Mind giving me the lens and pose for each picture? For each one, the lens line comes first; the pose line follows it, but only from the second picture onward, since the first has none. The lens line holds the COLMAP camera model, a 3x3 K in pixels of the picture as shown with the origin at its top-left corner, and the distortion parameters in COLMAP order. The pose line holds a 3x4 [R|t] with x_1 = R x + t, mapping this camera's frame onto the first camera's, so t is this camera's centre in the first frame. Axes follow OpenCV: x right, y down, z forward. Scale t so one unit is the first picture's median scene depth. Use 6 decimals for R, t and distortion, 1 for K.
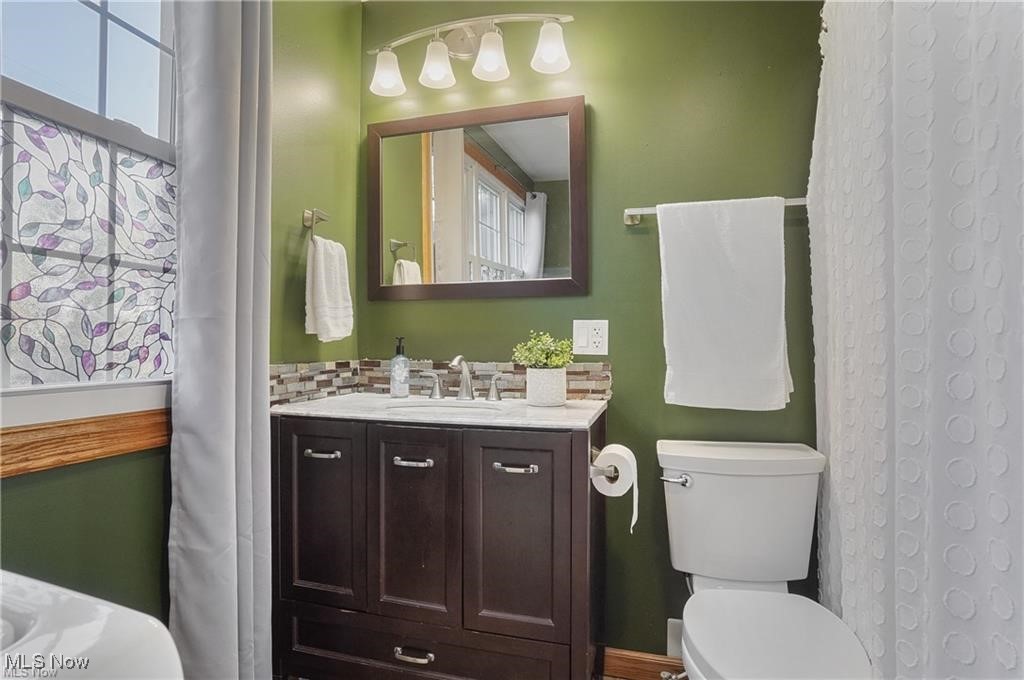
lens RADIAL K [[538.9, 0, 513.1], [0, 538.9, 335.3], [0, 0, 1]] dist [-0.048128, 0.016091]
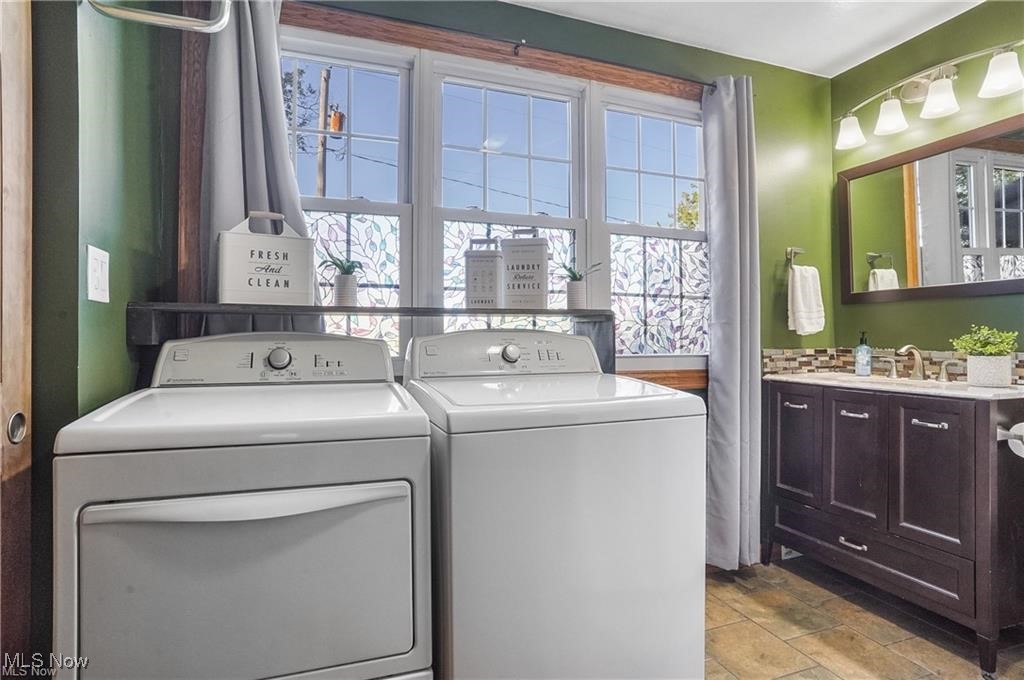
lens RADIAL K [[538.9, 0, 505.9], [0, 538.9, 332.4], [0, 0, 1]] dist [-0.048128, 0.016091]
pose [[0.588001, -0.007738, -0.808824, 0.417012], [0.011583, 0.999932, -0.001145, -0.003090], [0.808778, -0.008695, 0.588050, -0.621138]]
